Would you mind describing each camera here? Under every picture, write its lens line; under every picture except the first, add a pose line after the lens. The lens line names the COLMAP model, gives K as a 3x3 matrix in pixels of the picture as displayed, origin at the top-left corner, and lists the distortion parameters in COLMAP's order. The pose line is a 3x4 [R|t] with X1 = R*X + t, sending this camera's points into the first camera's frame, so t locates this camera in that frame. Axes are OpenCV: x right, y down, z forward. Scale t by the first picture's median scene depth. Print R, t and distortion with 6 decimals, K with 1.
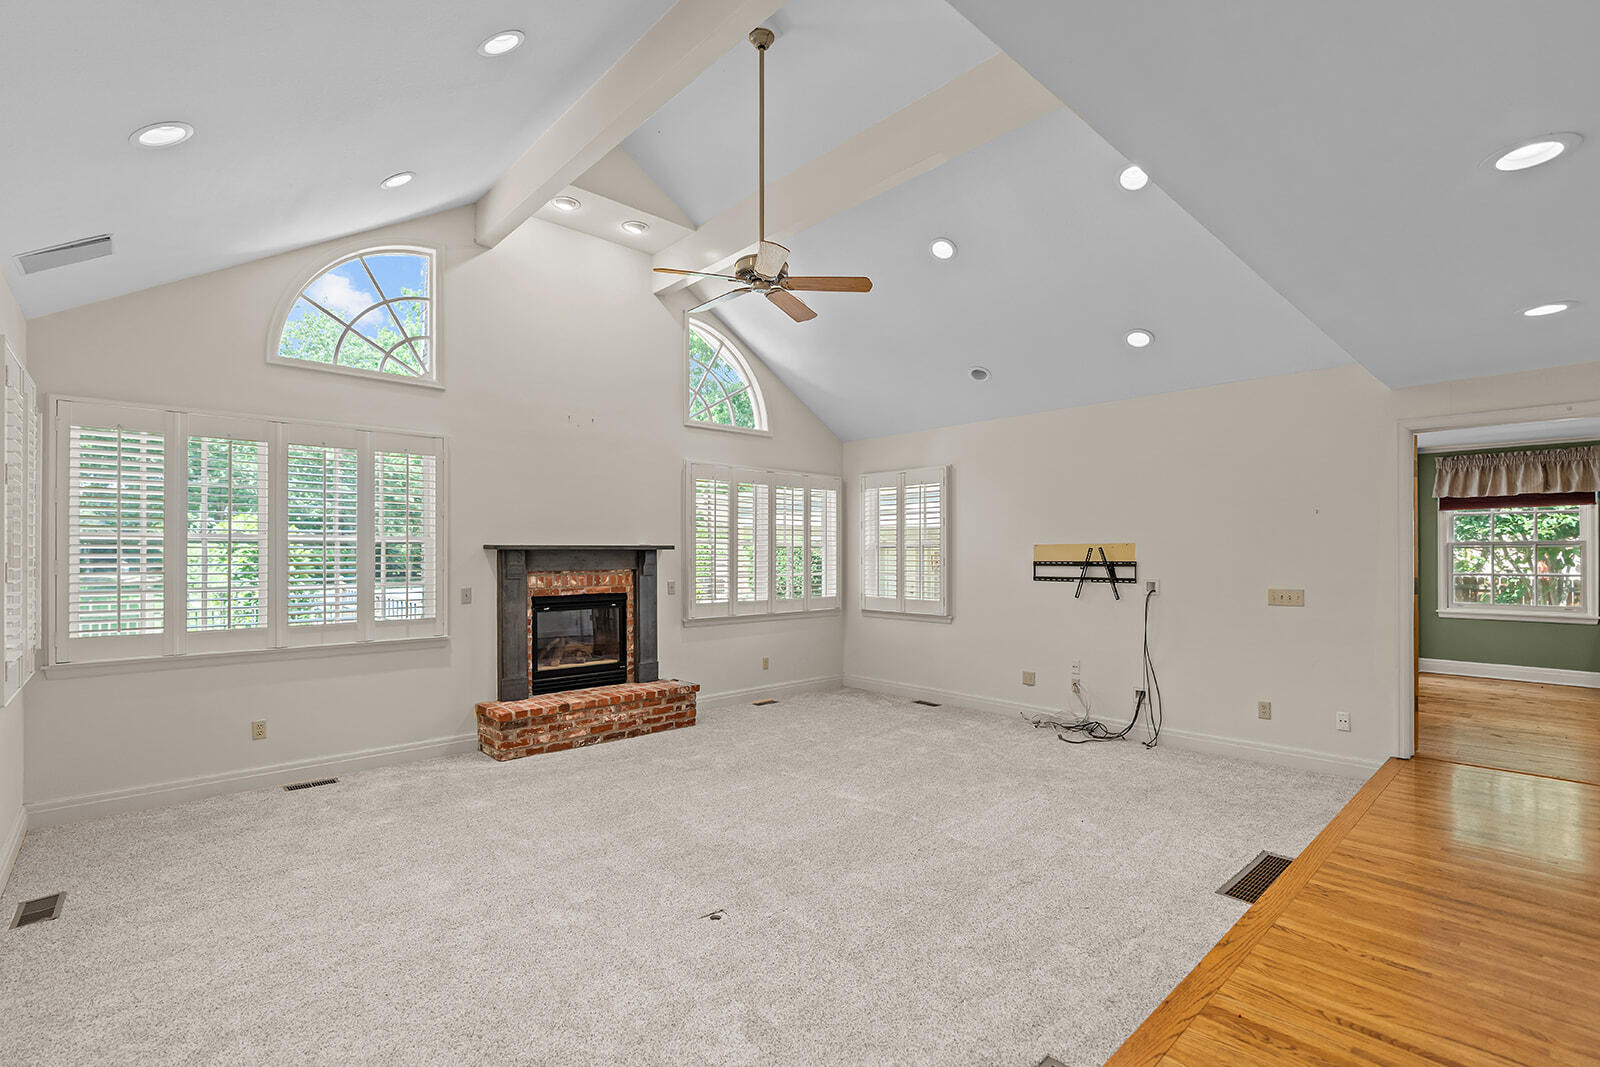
lens RADIAL K [[735.4, 0, 792.0], [0, 735.4, 555.3], [0, 0, 1]] dist [-0.001279, 0.000278]
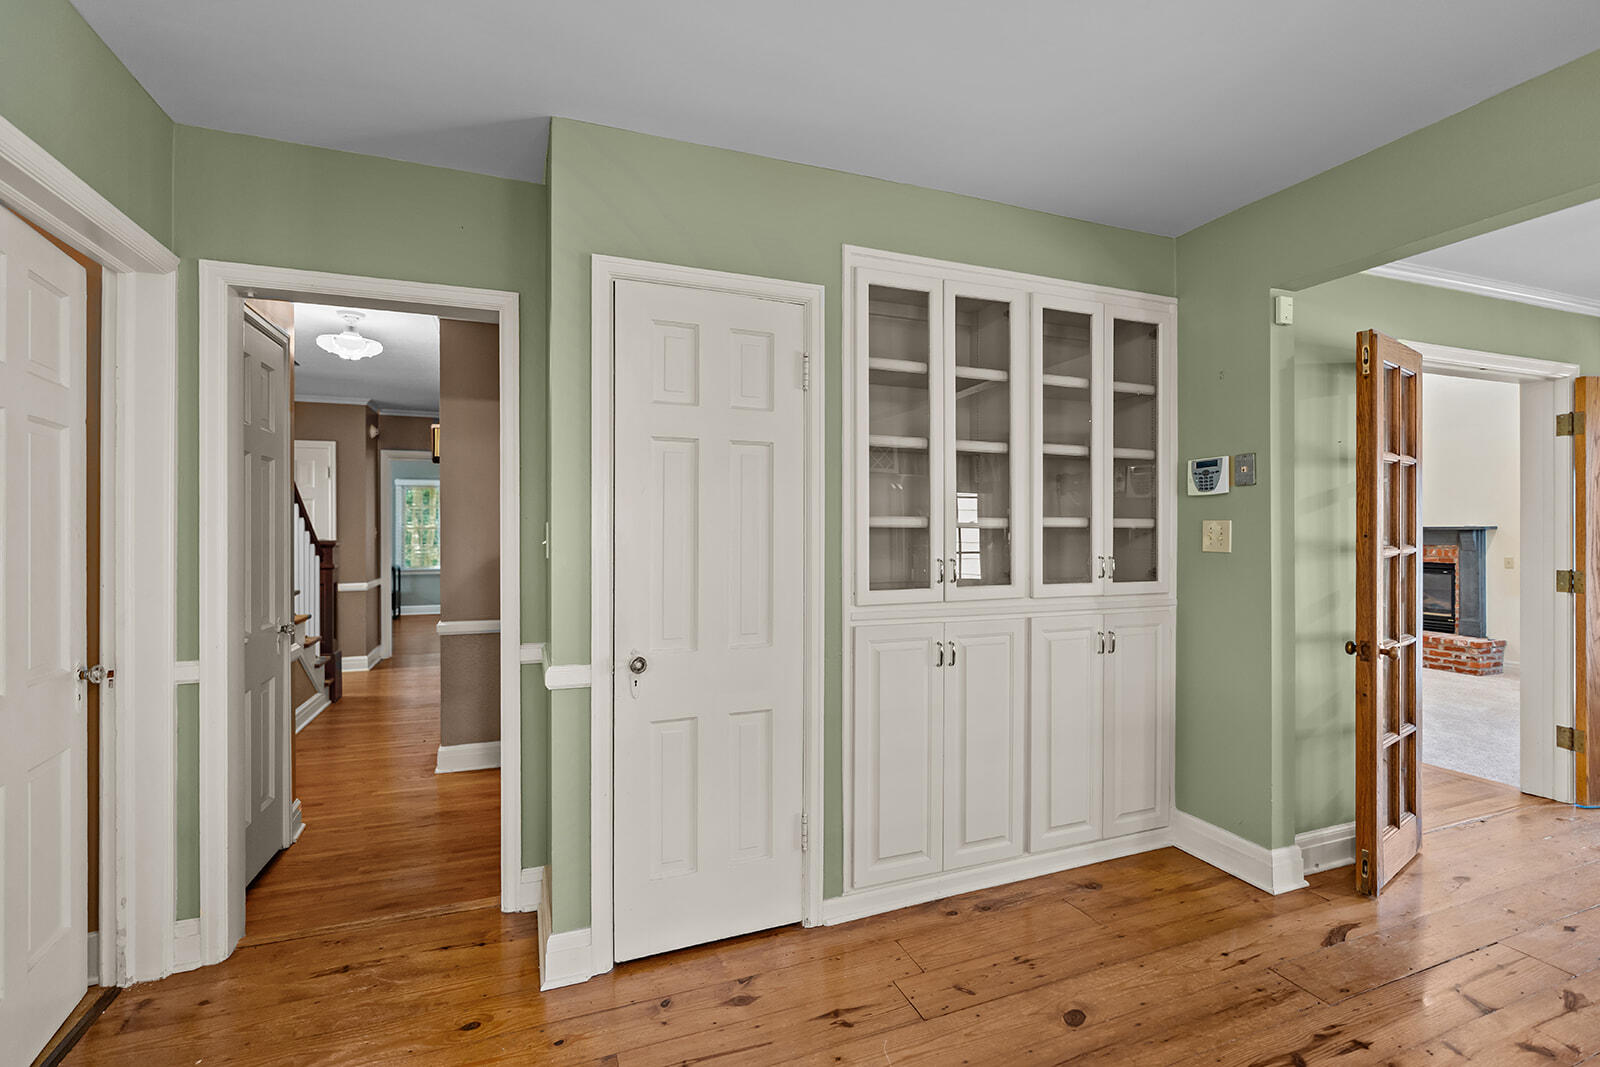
lens RADIAL K [[723.5, 0, 799.0], [0, 723.5, 524.2], [0, 0, 1]] dist [-0.009041, 0.001039]
pose [[-0.360188, -0.001999, -0.932877, 1.398308], [0.000737, 0.999997, -0.002428, -0.015244], [0.932879, -0.001562, -0.360186, 0.399061]]
